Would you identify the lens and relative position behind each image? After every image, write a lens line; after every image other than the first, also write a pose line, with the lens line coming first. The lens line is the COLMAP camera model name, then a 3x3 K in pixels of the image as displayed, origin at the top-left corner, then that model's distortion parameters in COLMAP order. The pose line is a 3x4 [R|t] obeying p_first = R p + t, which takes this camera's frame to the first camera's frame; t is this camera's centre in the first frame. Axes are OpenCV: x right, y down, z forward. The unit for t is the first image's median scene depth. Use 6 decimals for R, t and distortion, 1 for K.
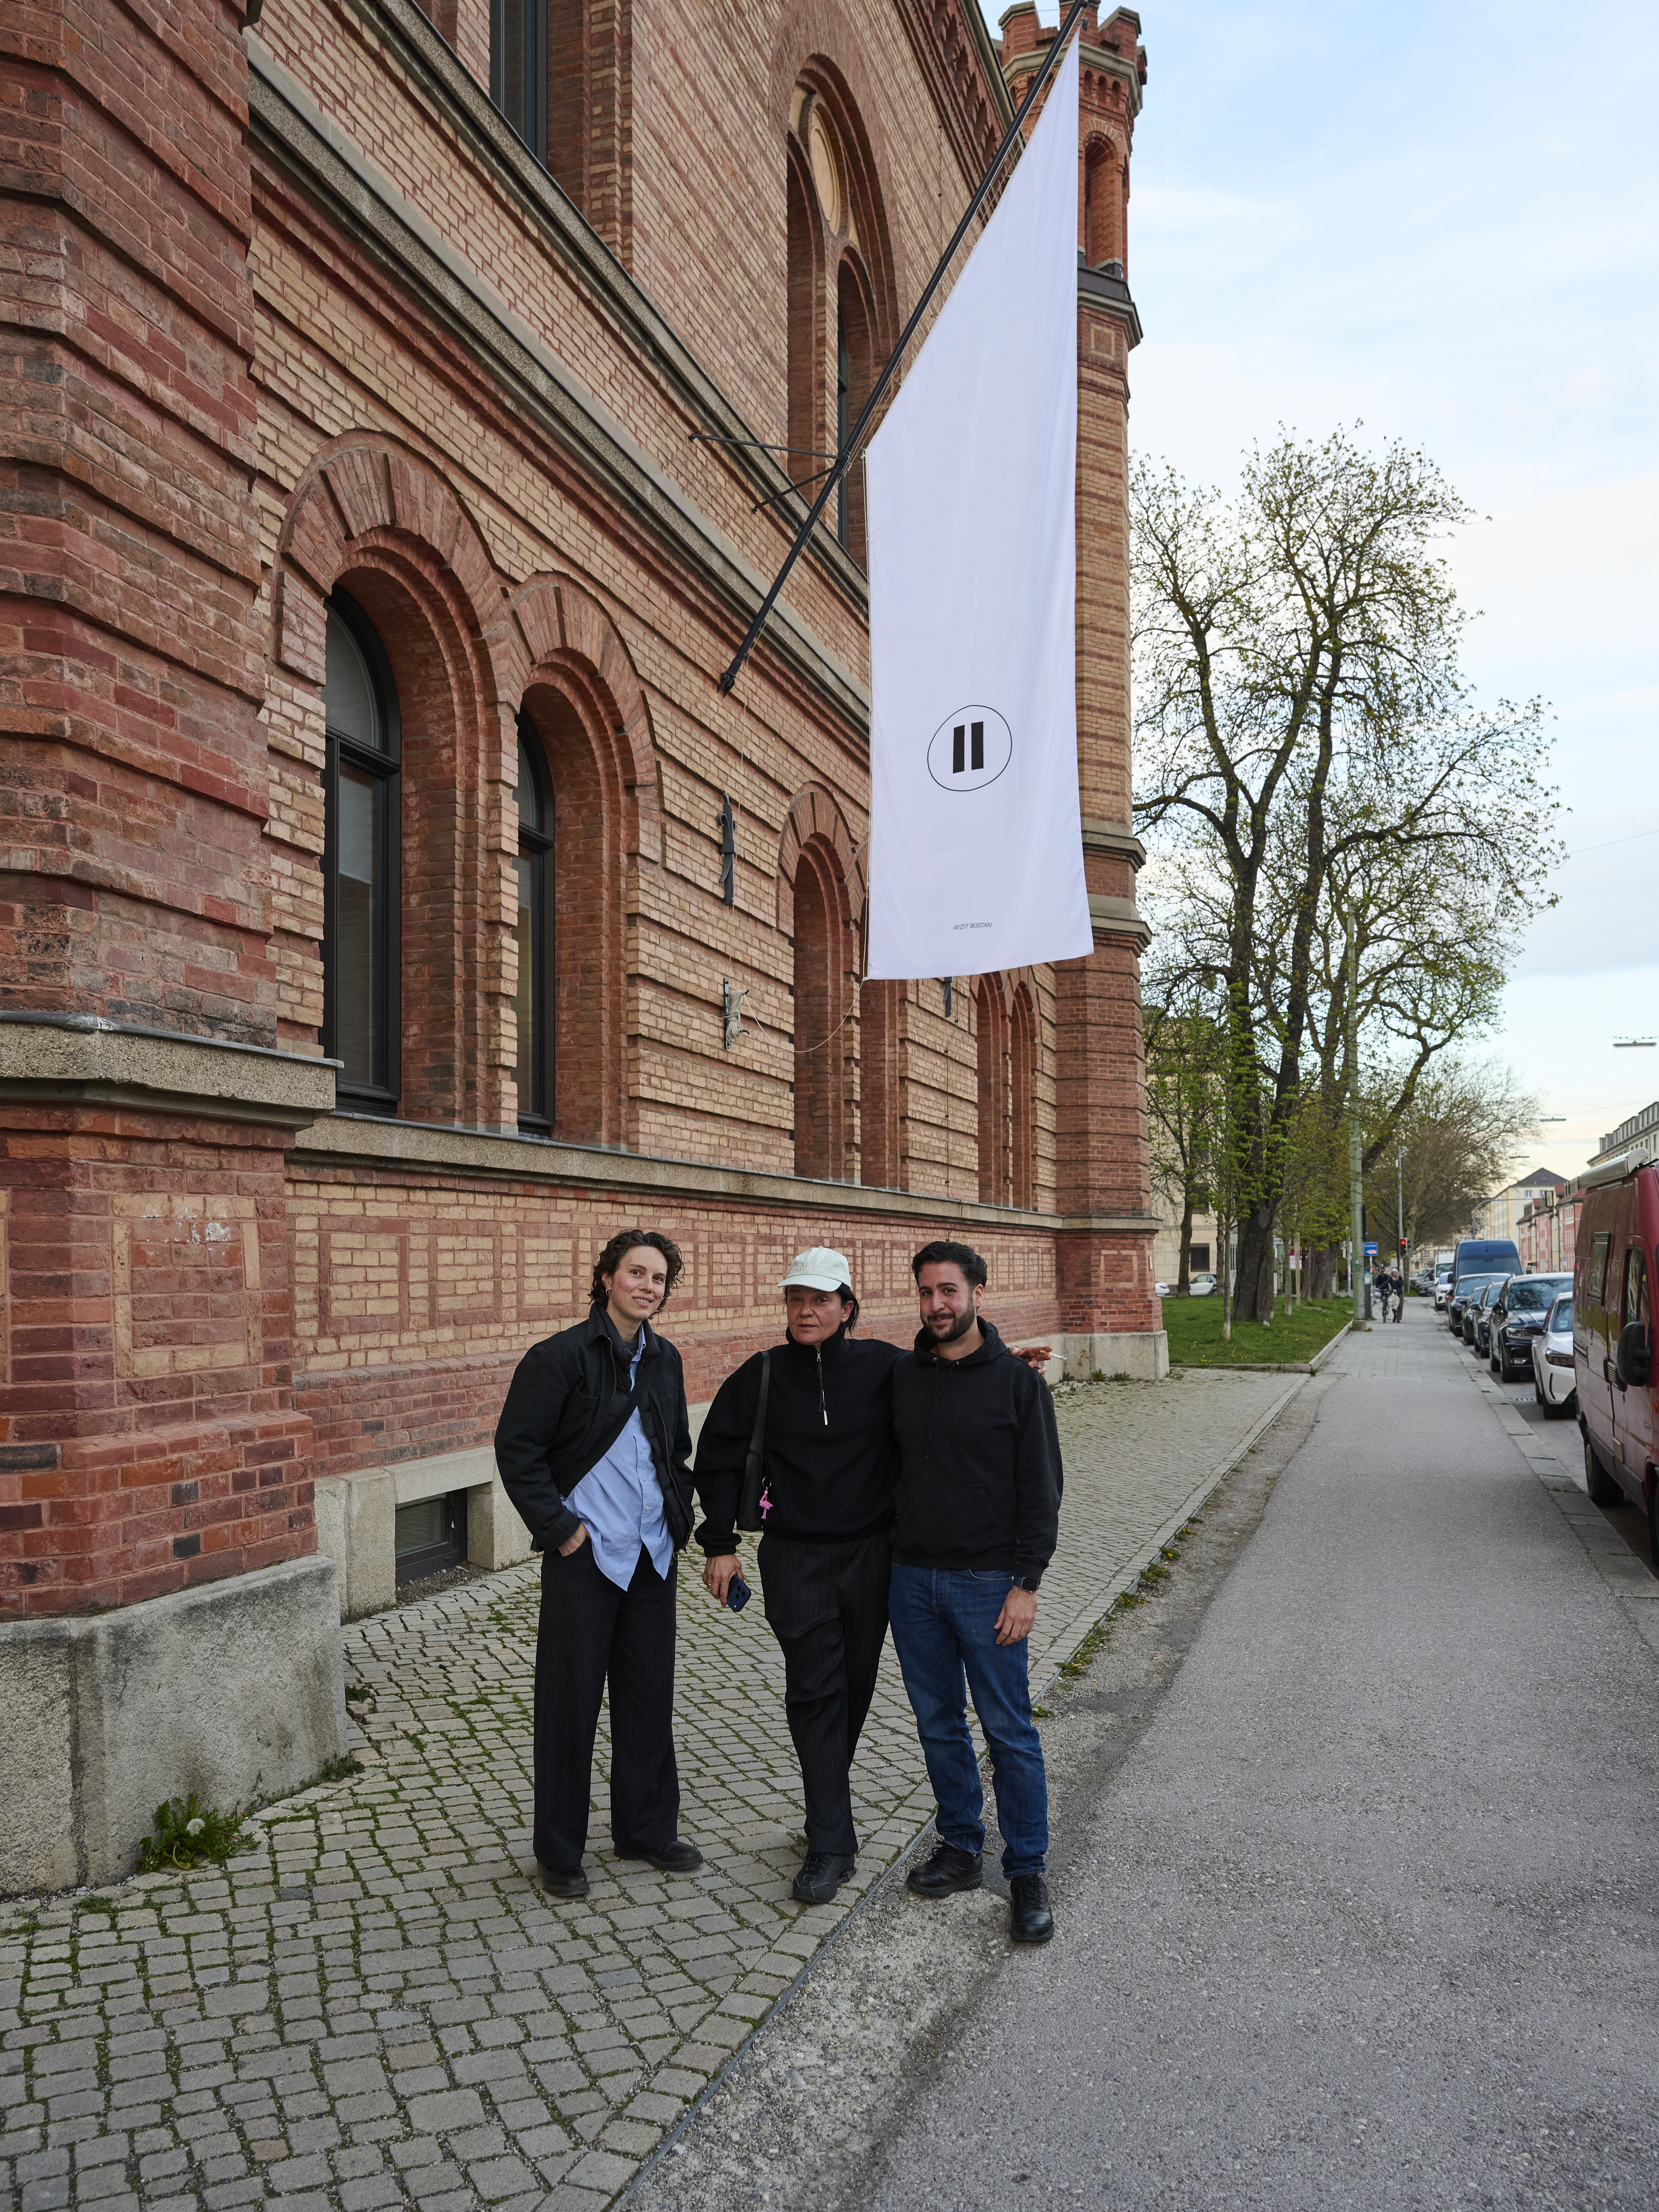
lens RADIAL K [[1549.7, 0, 829.5], [0, 1549.7, 1106.0], [0, 0, 1]] dist [-0.000383, -0.000180]
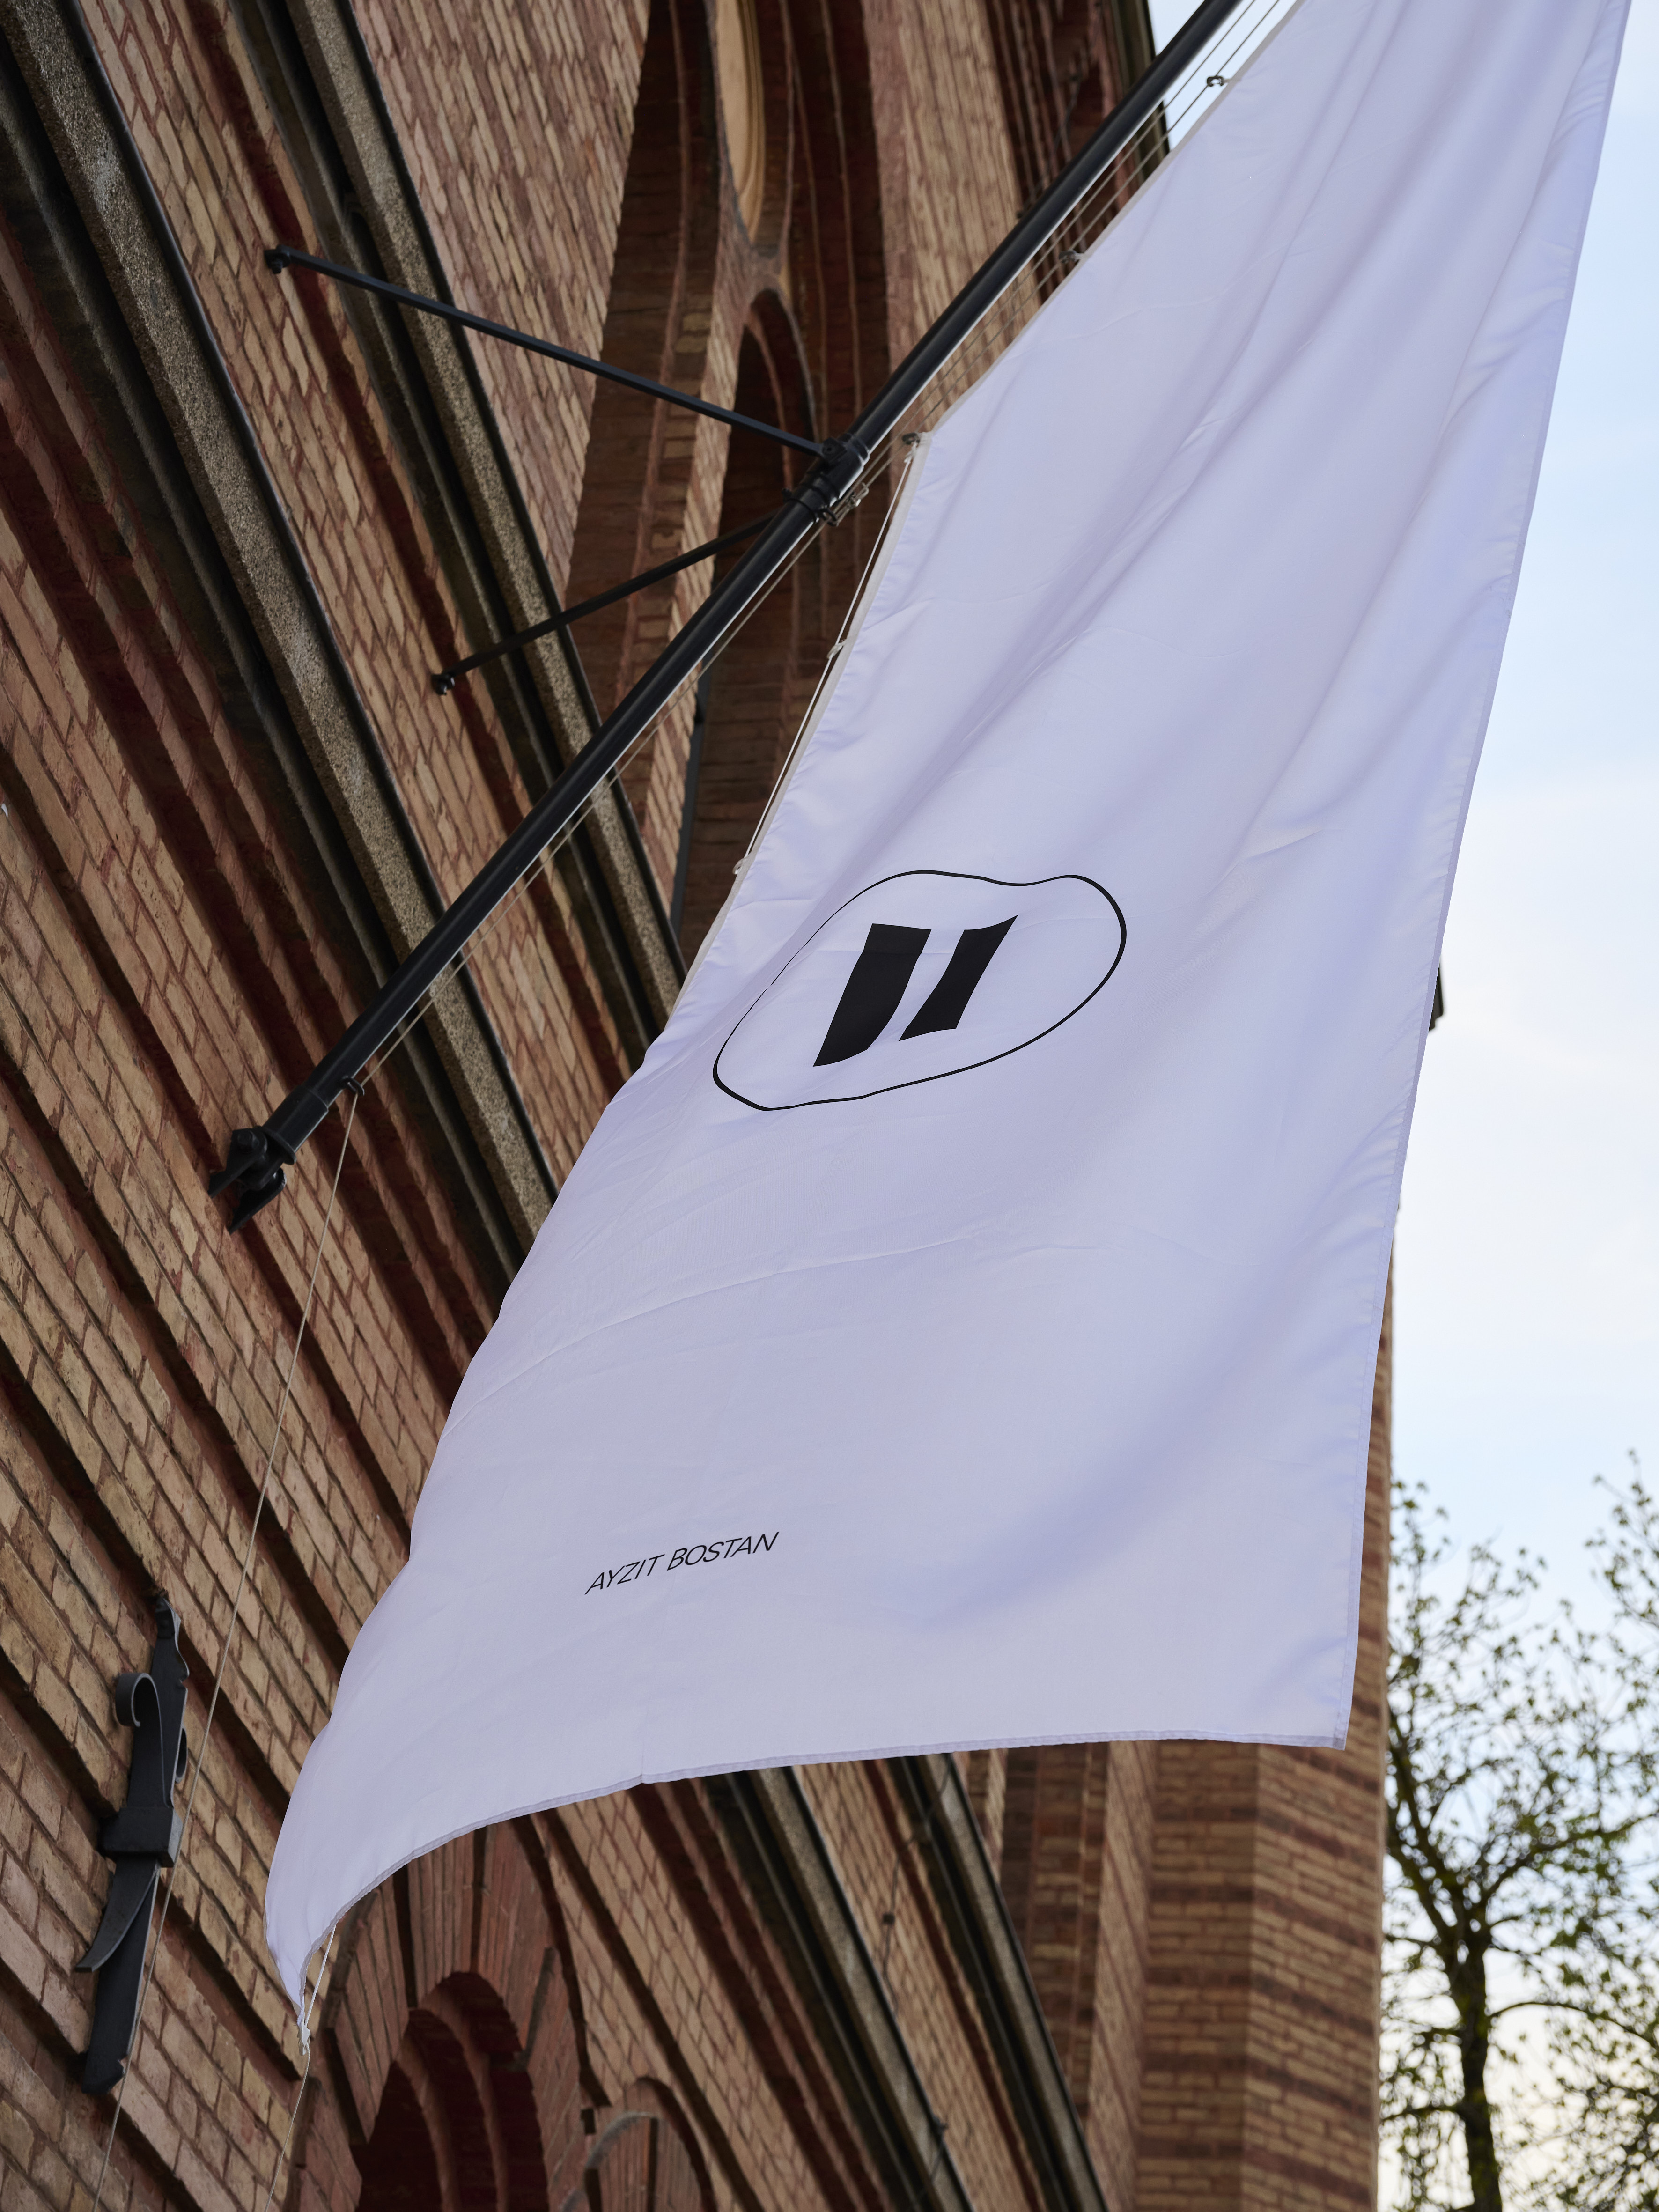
lens RADIAL K [[4057.0, 0, 829.5], [0, 4057.0, 1106.0], [0, 0, 1]] dist [0.059179, 0.192551]
pose [[0.988202, 0.131602, 0.078343, -0.026177], [-0.075531, 0.863756, -0.498218, 0.027894], [-0.133236, 0.486423, 0.863505, 0.414660]]
